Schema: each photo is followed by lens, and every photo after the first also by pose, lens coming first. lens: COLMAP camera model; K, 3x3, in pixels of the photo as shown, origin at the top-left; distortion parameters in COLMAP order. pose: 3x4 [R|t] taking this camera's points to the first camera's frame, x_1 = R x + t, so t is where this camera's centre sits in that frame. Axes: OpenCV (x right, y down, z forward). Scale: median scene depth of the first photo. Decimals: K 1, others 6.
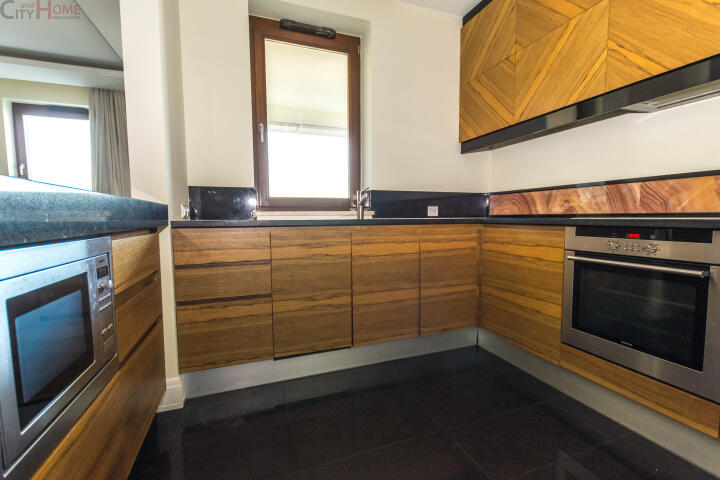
lens RADIAL K [[315.3, 0, 361.1], [0, 315.3, 242.2], [0, 0, 1]] dist [0.000029, -0.003792]
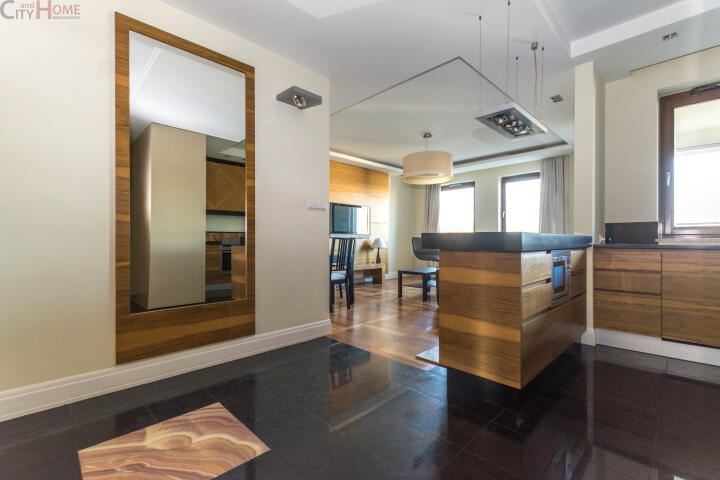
lens RADIAL K [[318.6, 0, 364.3], [0, 318.6, 242.1], [0, 0, 1]] dist [0.001986, -0.003494]
pose [[0.394531, 0.001230, -0.918882, 0.547889], [-0.069618, 0.997165, -0.028556, 0.059736], [0.916242, 0.075237, 0.393498, -0.904656]]
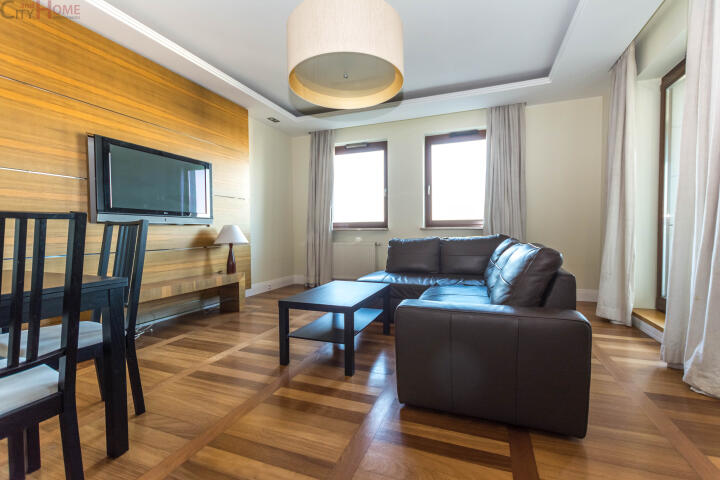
lens RADIAL K [[313.6, 0, 363.9], [0, 313.6, 241.6], [0, 0, 1]] dist [0.002586, -0.003871]
pose [[0.740746, 0.021514, -0.671440, -1.064245], [-0.047968, 0.998630, -0.020922, -0.007744], [0.670070, 0.047706, 0.740763, -0.085354]]
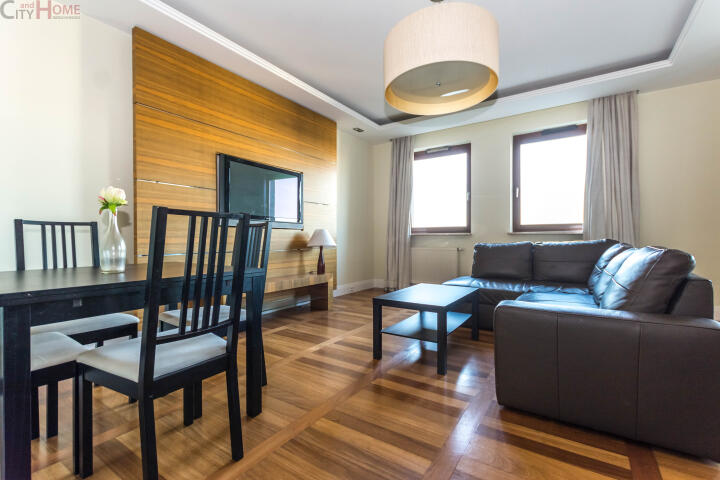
lens RADIAL K [[318.6, 0, 364.3], [0, 318.6, 242.1], [0, 0, 1]] dist [0.001986, -0.003494]
pose [[0.571096, 0.012962, -0.820781, -1.060500], [-0.063285, 0.997595, -0.028280, 0.018352], [0.818440, 0.068094, 0.570543, -0.189628]]
